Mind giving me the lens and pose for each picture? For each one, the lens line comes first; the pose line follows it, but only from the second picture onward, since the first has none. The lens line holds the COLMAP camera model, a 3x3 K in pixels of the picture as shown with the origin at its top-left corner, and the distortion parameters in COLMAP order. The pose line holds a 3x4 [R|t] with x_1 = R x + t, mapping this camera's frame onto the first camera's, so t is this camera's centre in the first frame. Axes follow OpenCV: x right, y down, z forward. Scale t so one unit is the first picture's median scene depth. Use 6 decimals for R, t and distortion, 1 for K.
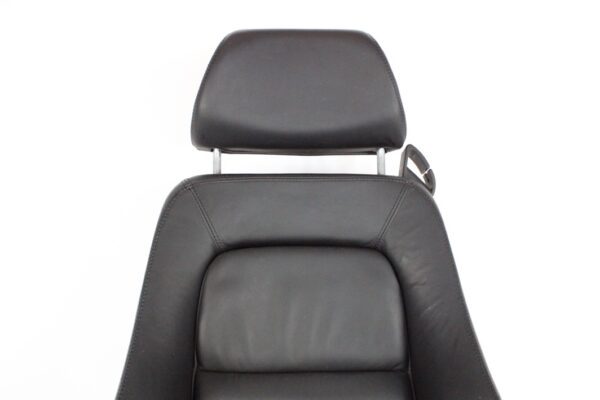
lens RADIAL K [[609.5, 0, 300.0], [0, 609.5, 200.0], [0, 0, 1]] dist [-0.005837, -0.001018]
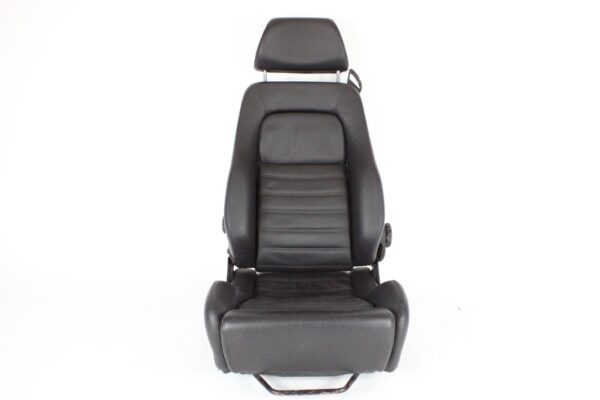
lens RADIAL K [[609.5, 0, 300.0], [0, 609.5, 200.0], [0, 0, 1]] dist [-0.005837, -0.001018]
pose [[0.999985, 0.005287, 0.001171, -0.006623], [-0.005393, 0.991858, 0.127238, 0.111564], [-0.000489, -0.127242, 0.991872, -1.392618]]
